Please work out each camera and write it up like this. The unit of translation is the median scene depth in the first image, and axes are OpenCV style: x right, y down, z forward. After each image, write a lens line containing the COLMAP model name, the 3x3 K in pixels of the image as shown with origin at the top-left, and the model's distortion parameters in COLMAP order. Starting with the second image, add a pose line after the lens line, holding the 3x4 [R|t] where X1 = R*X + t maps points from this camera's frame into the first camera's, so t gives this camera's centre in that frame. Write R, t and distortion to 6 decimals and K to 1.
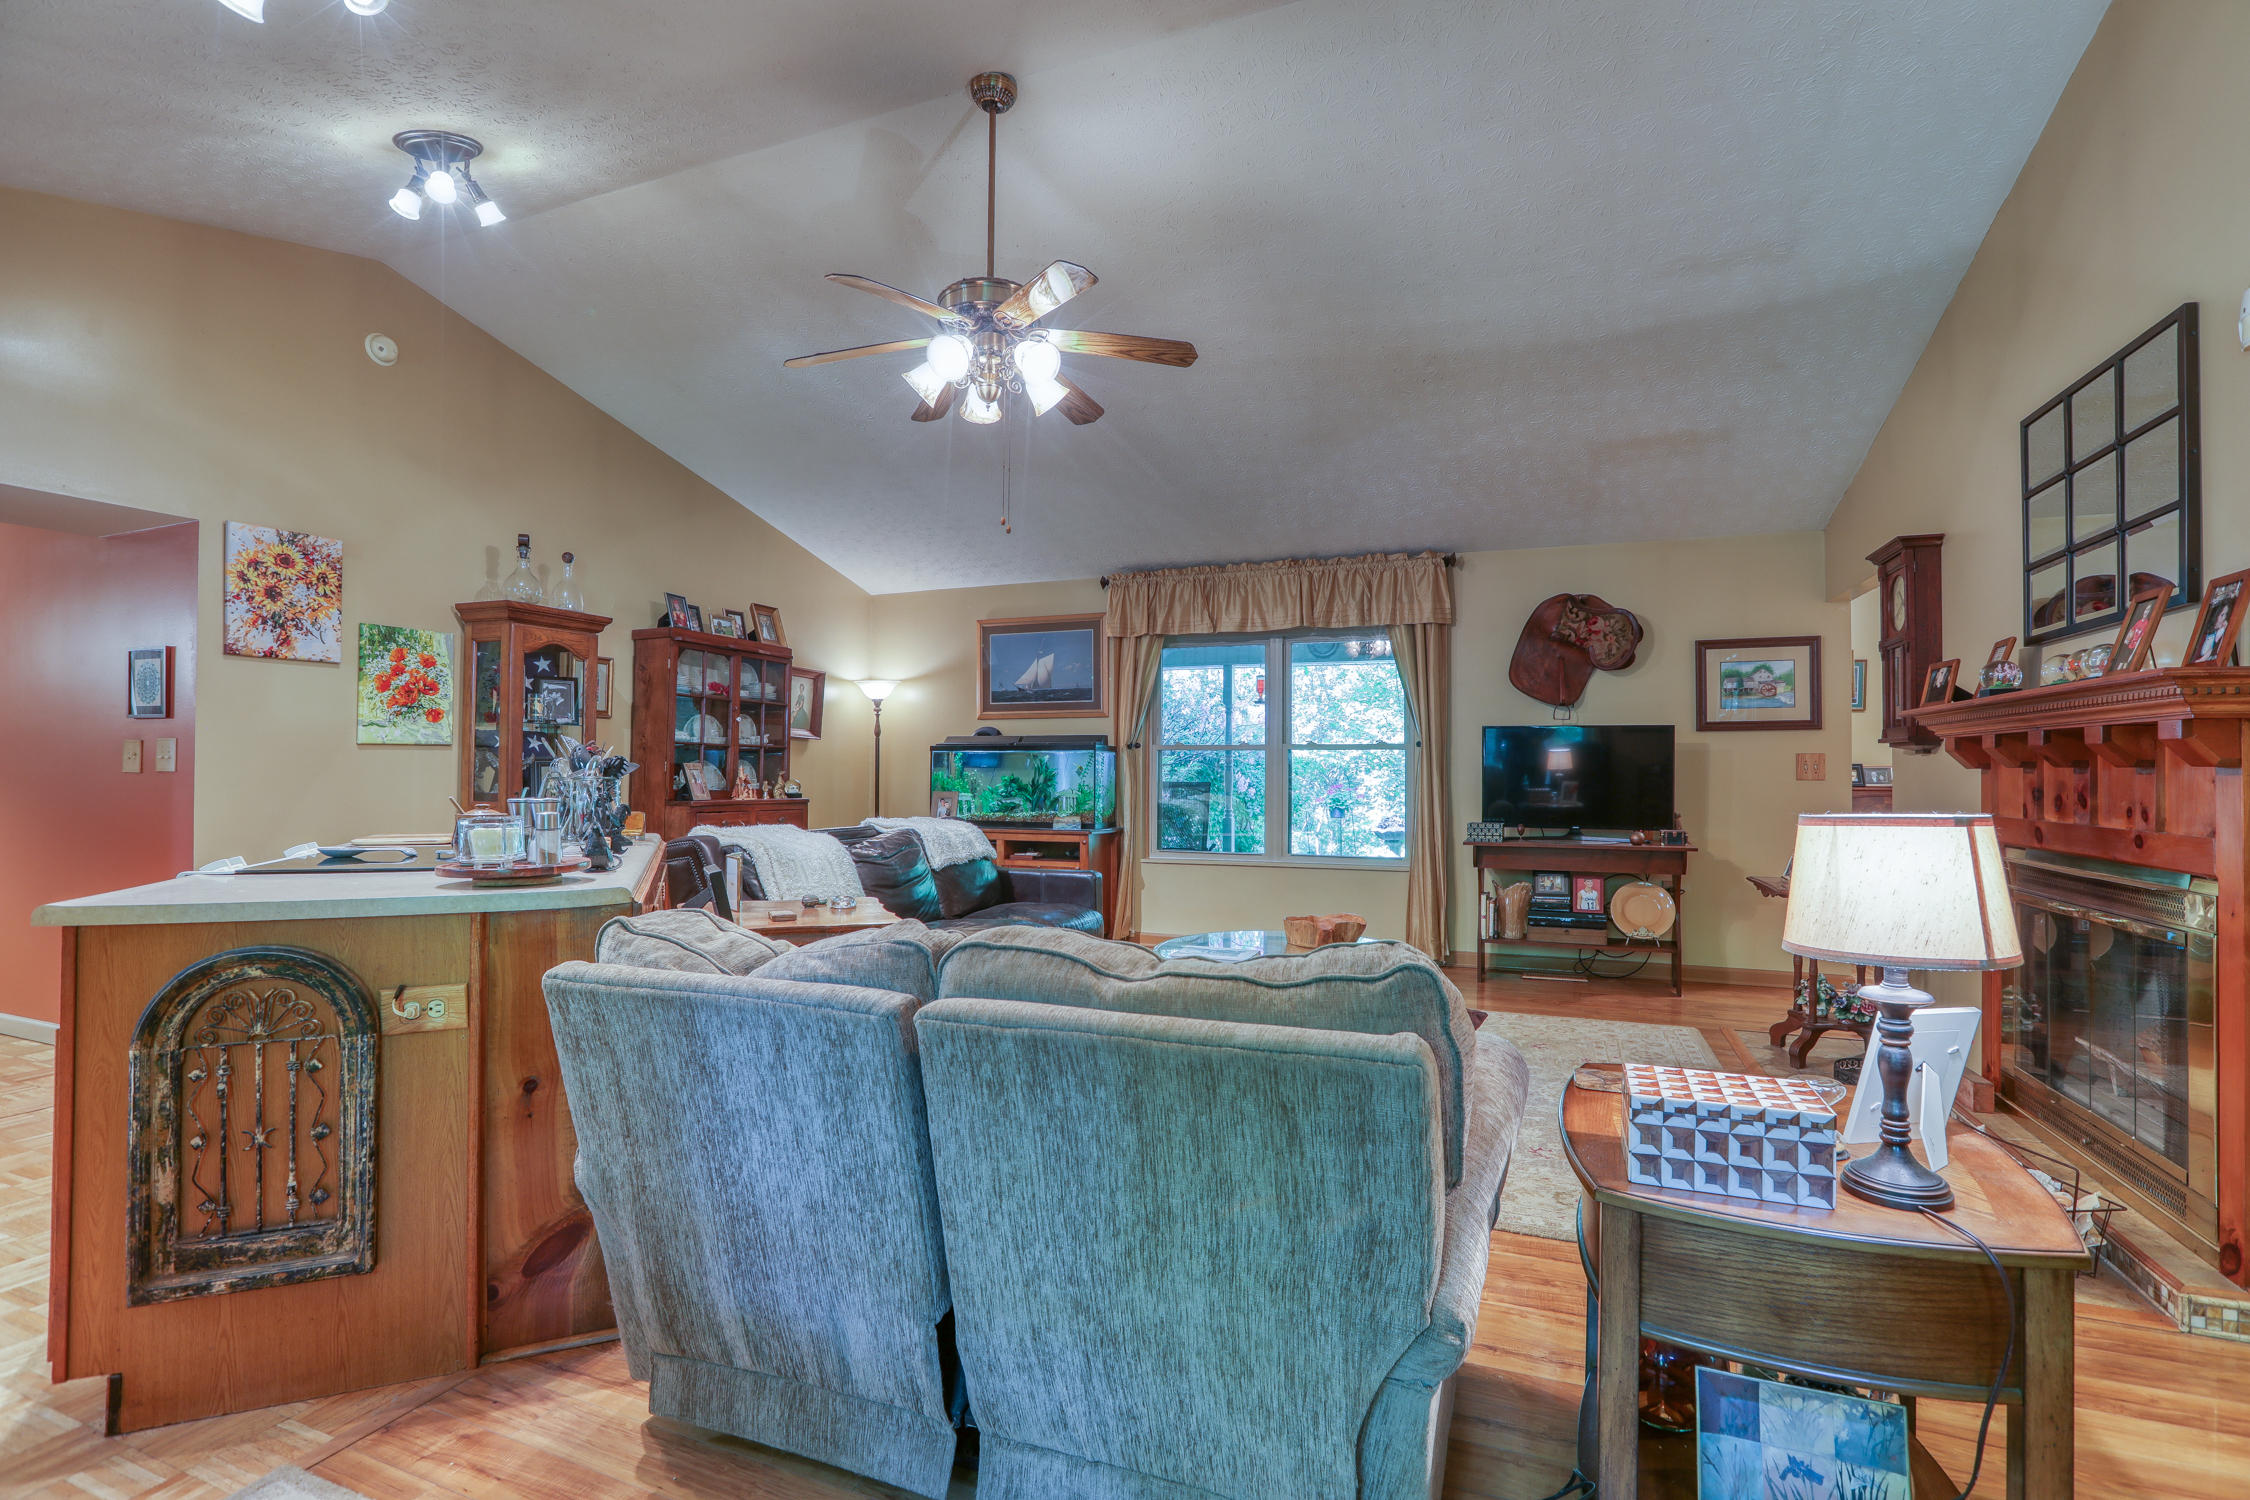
lens RADIAL K [[1054.8, 0, 1130.9], [0, 1054.8, 753.5], [0, 0, 1]] dist [-0.053281, 0.018781]
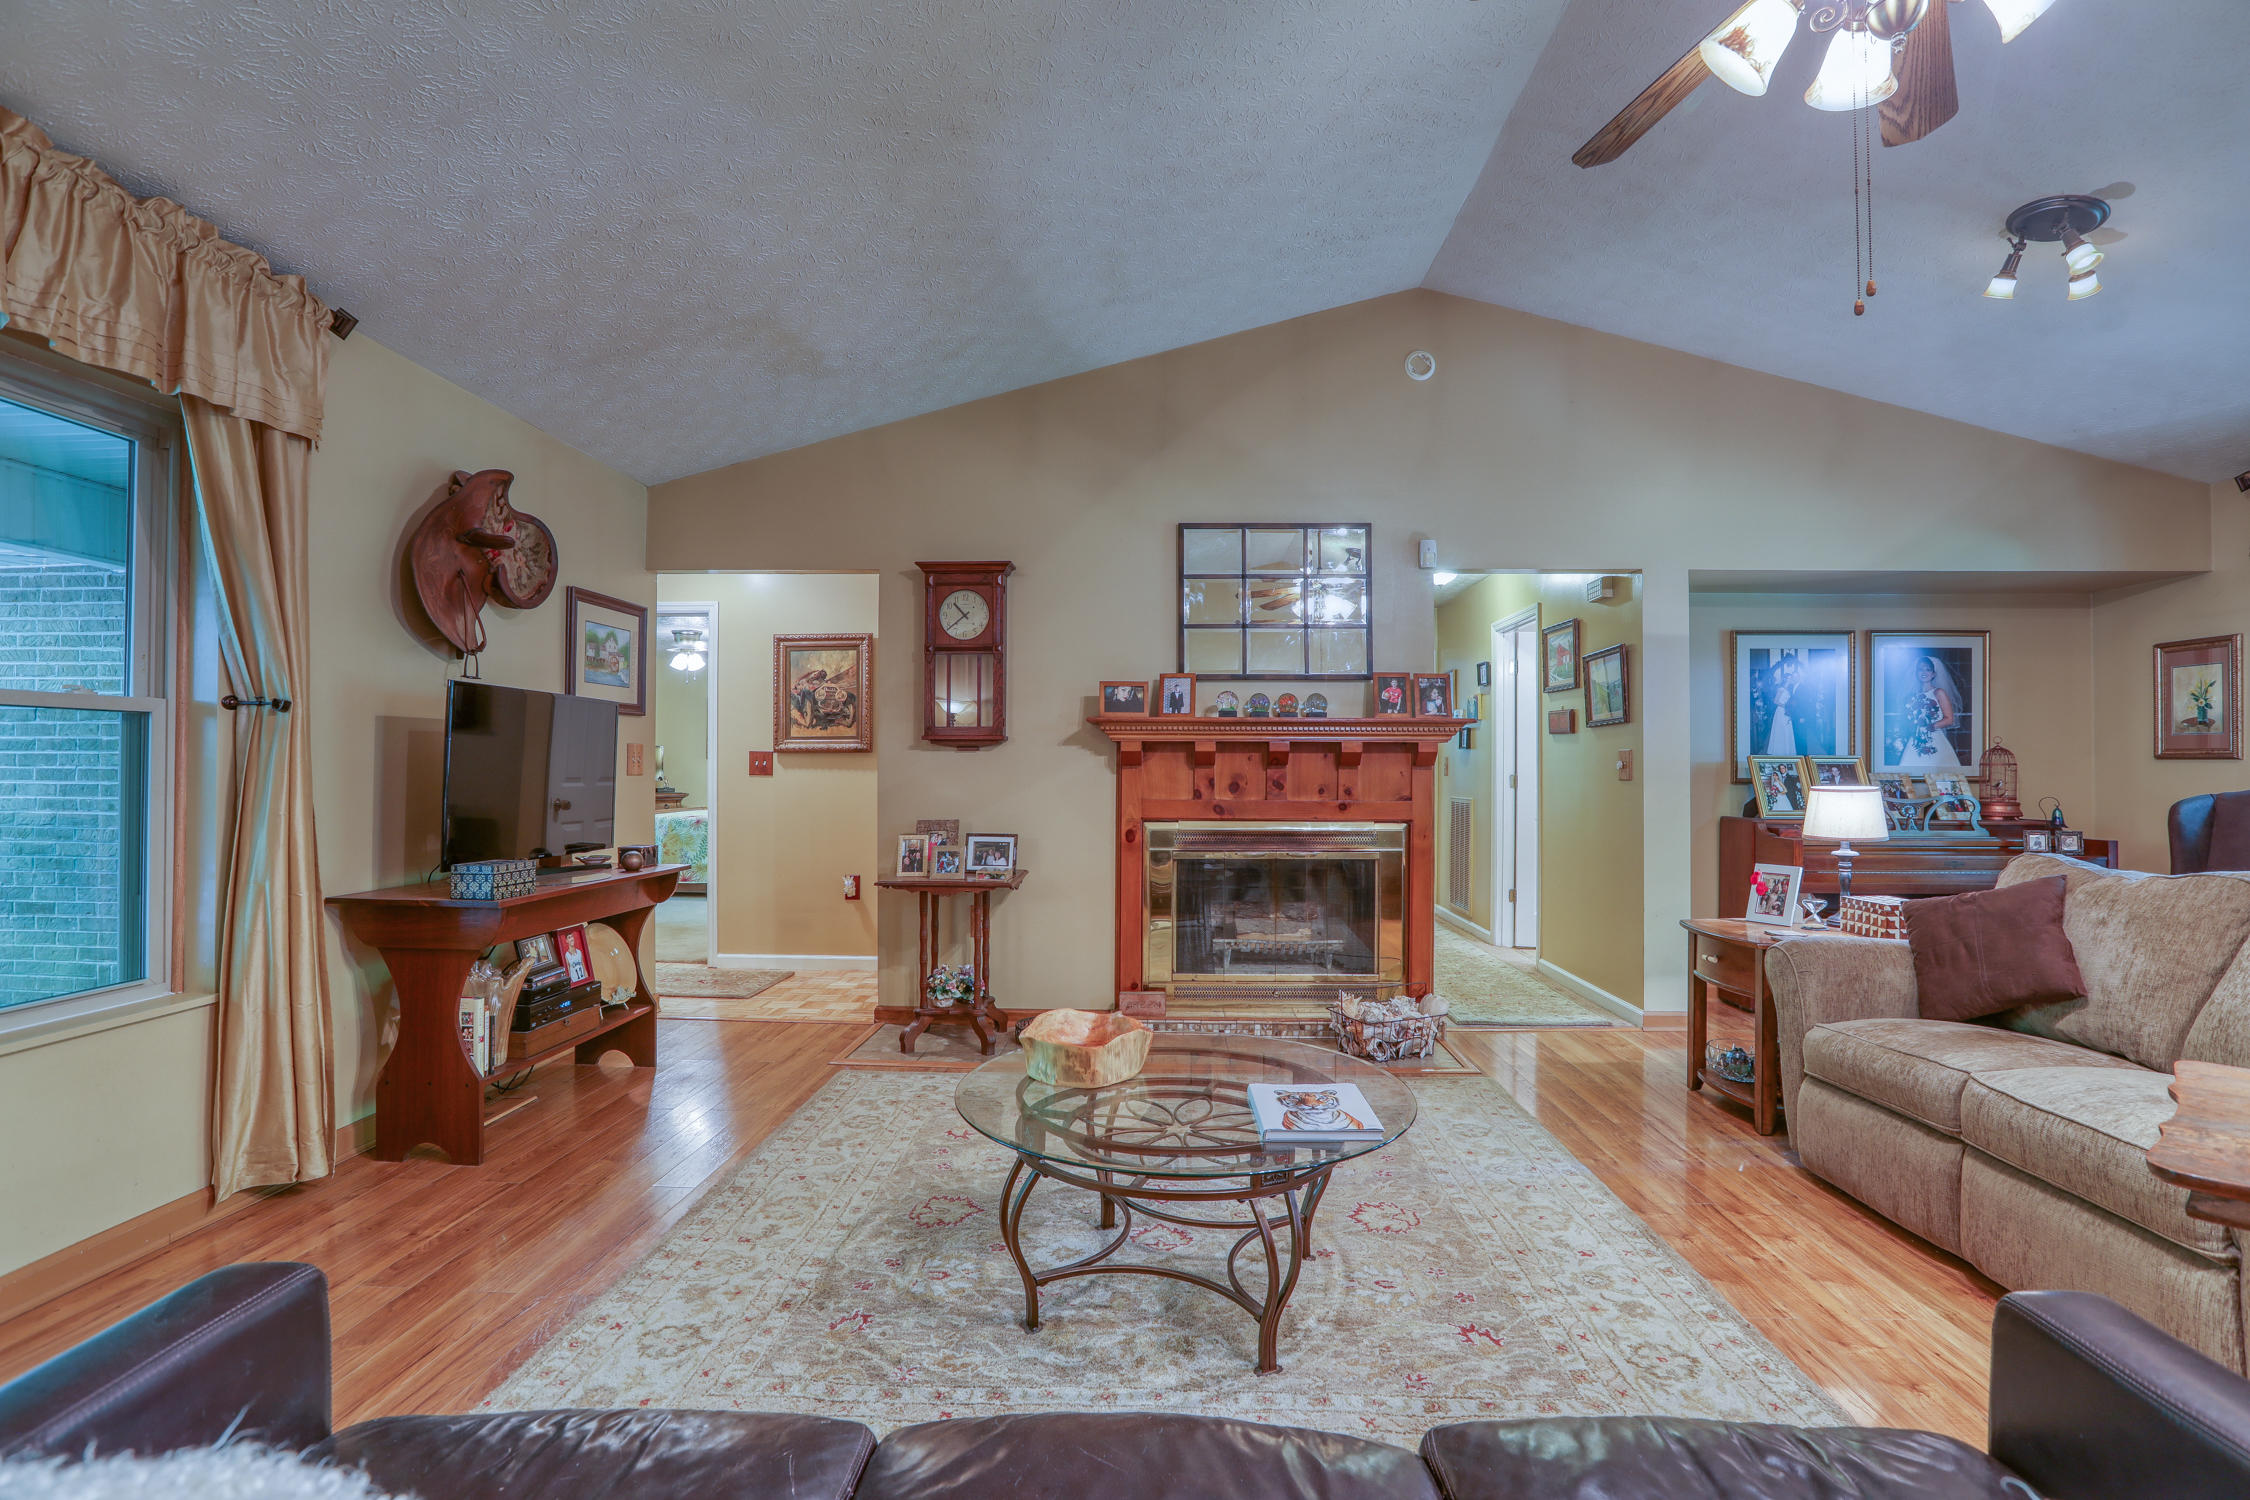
lens RADIAL K [[1035.1, 0, 1131.7], [0, 1035.1, 755.6], [0, 0, 1]] dist [-0.052309, 0.018422]
pose [[-0.331792, 0.003960, 0.943344, -0.271498], [-0.020429, 0.999727, -0.011382, 0.011137], [-0.943131, -0.023048, -0.331620, 0.898186]]
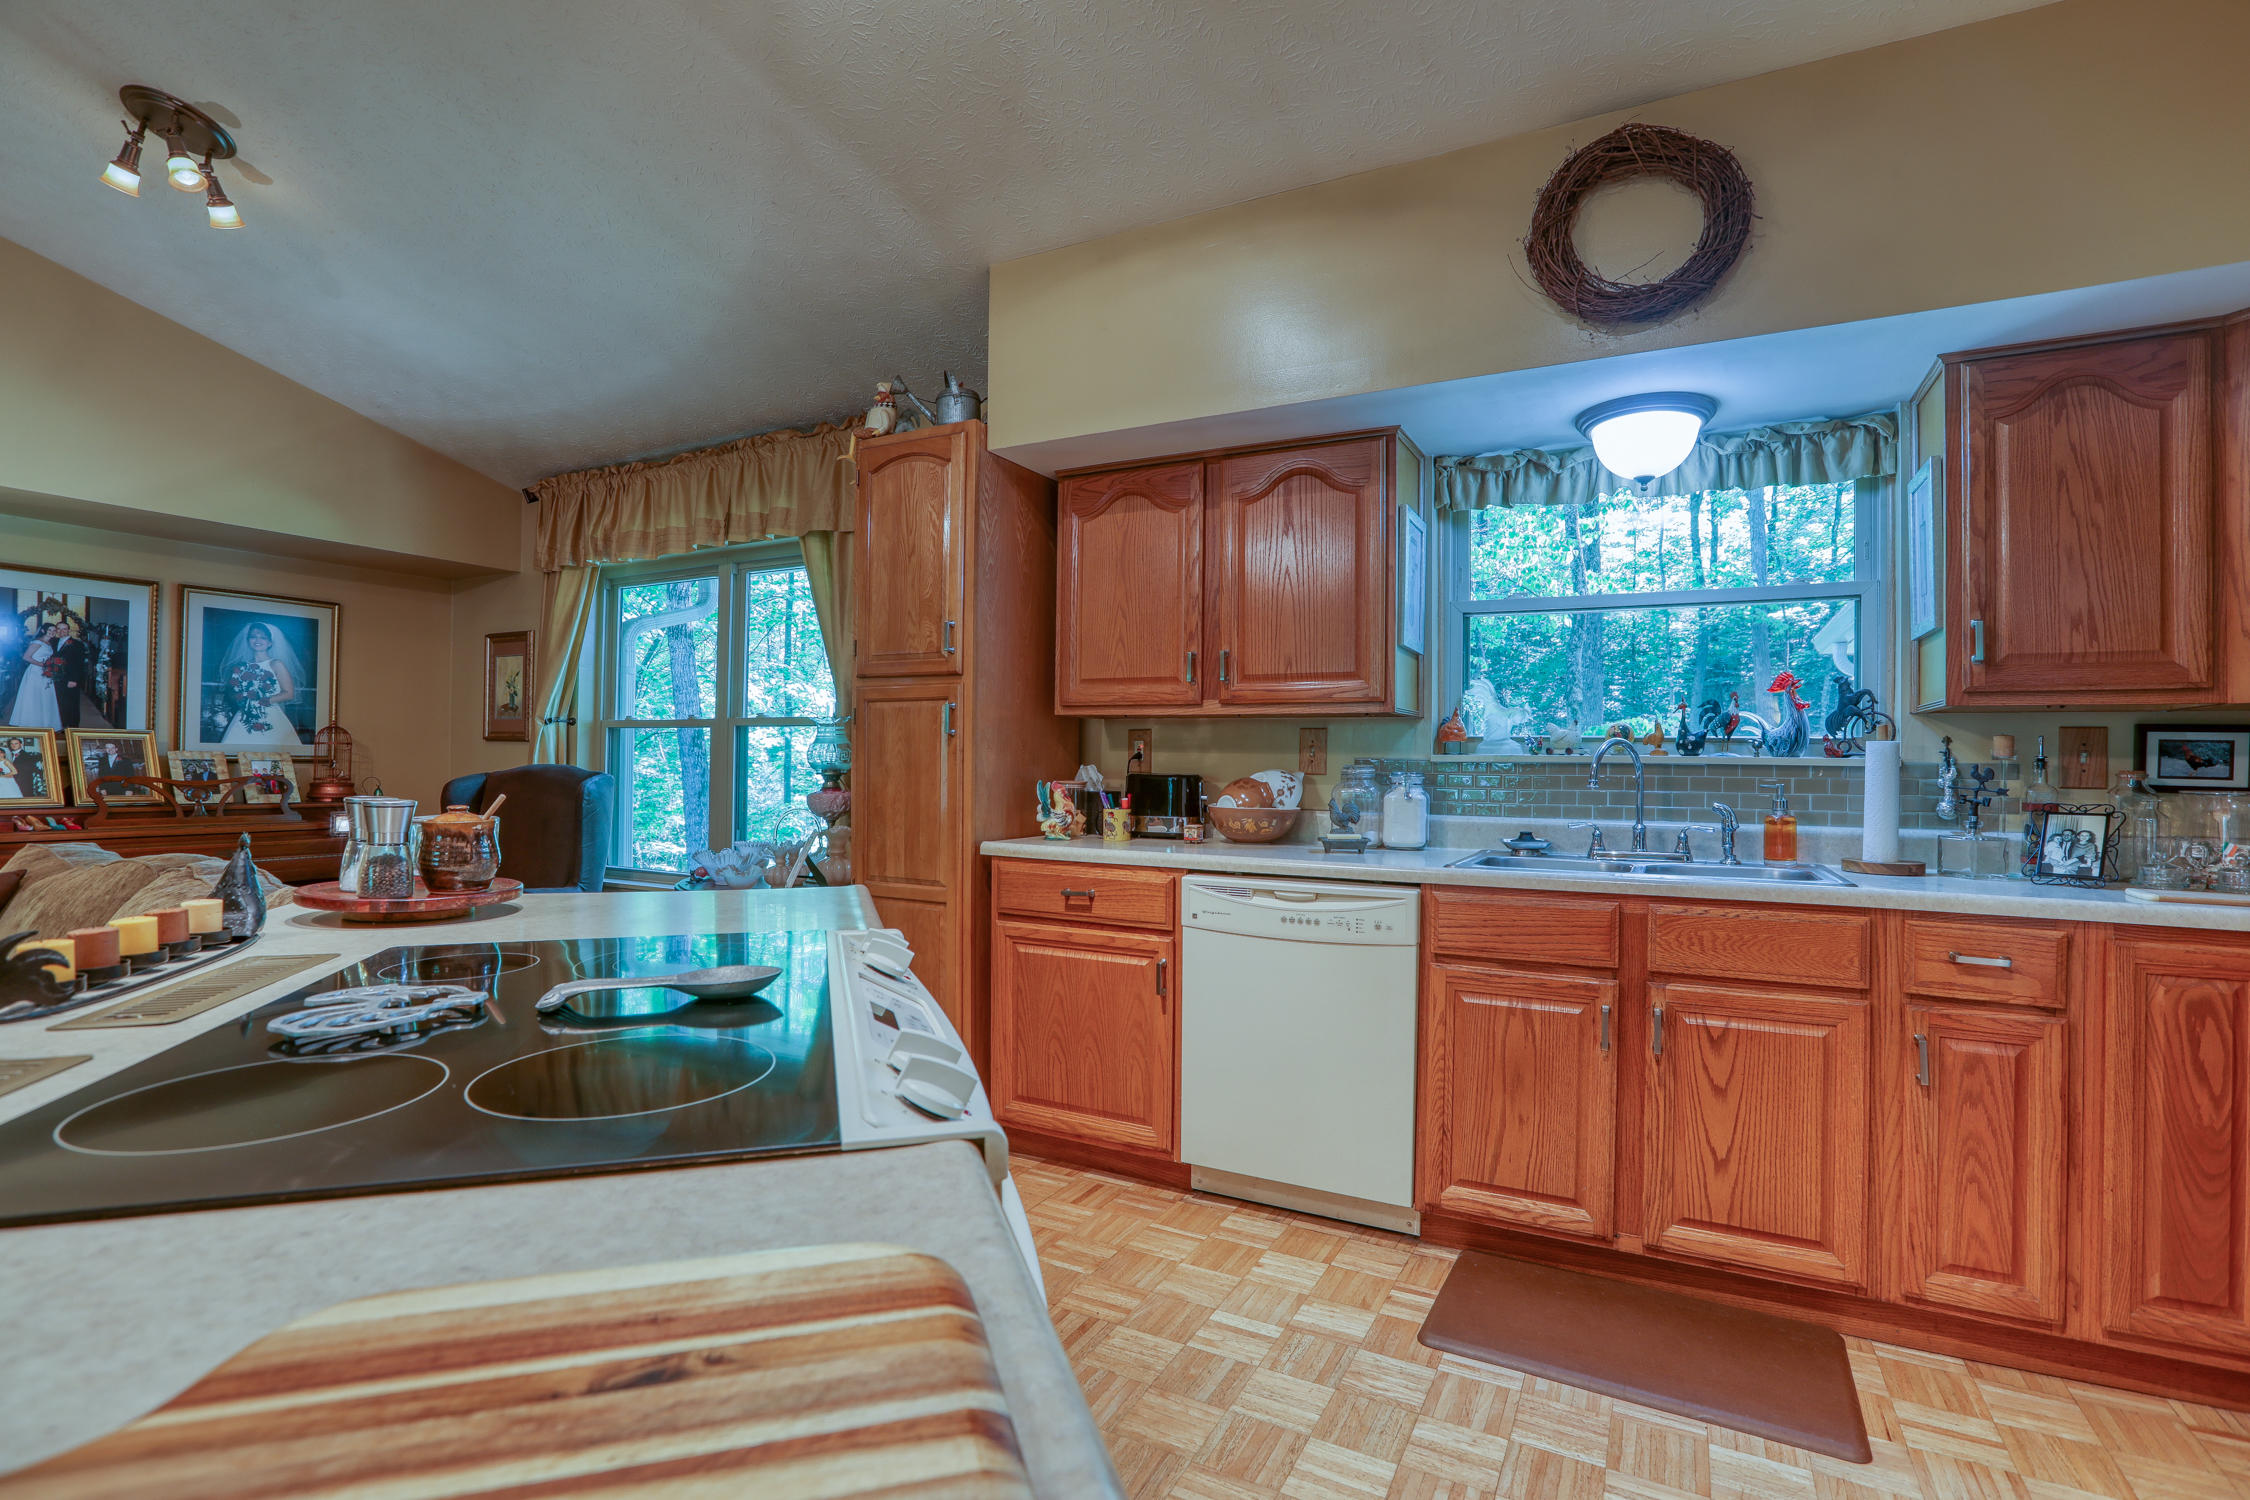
lens RADIAL K [[1054.8, 0, 1130.9], [0, 1054.8, 753.5], [0, 0, 1]] dist [-0.053281, 0.018781]
pose [[-0.993805, -0.017417, 0.109761, -0.450587], [-0.020072, 0.999531, -0.023124, 0.007964], [-0.109307, -0.025184, -0.993689, 0.664597]]
